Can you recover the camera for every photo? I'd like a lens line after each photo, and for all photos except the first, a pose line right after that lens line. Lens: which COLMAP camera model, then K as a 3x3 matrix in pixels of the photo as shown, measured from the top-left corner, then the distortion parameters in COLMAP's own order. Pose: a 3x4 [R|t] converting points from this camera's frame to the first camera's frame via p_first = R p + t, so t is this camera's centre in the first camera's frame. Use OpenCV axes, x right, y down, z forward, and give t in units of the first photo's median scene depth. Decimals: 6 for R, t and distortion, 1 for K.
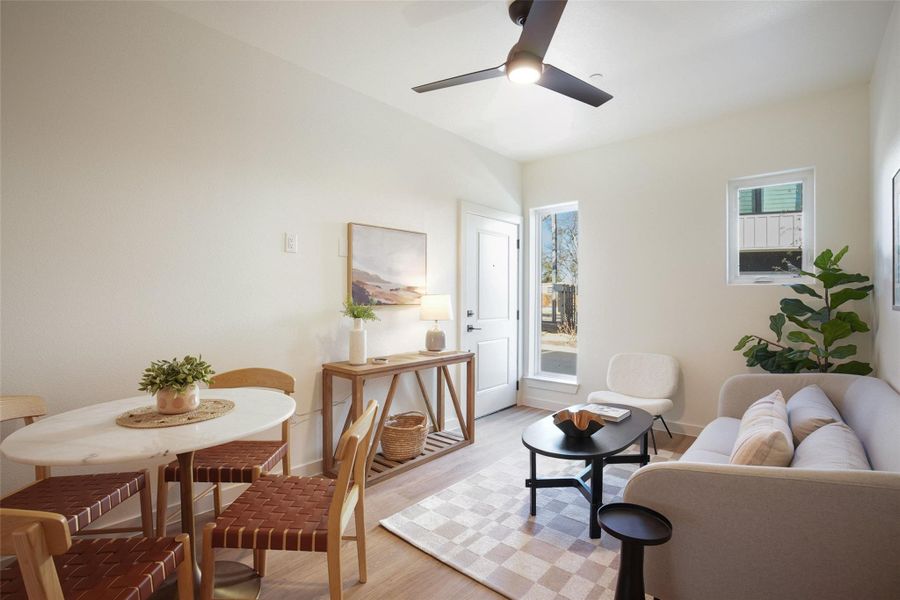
lens RADIAL K [[420.2, 0, 463.2], [0, 420.2, 298.6], [0, 0, 1]] dist [-0.031138, 0.000611]
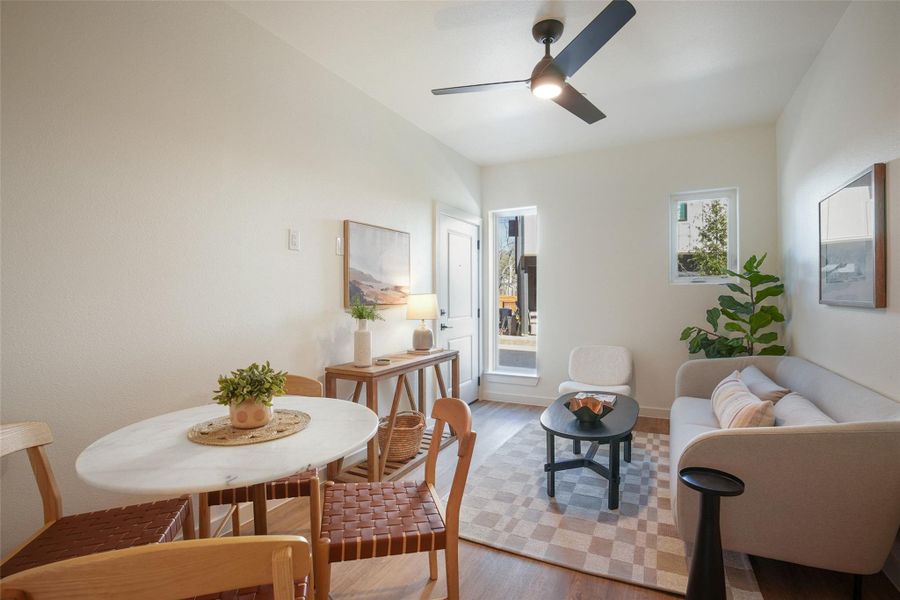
lens RADIAL K [[420.2, 0, 463.2], [0, 420.2, 298.6], [0, 0, 1]] dist [-0.031138, 0.000611]
pose [[0.970977, -0.008843, 0.239011, -0.252578], [0.008051, 0.999958, 0.004293, -0.002627], [-0.239039, -0.002245, 0.971007, 0.000055]]
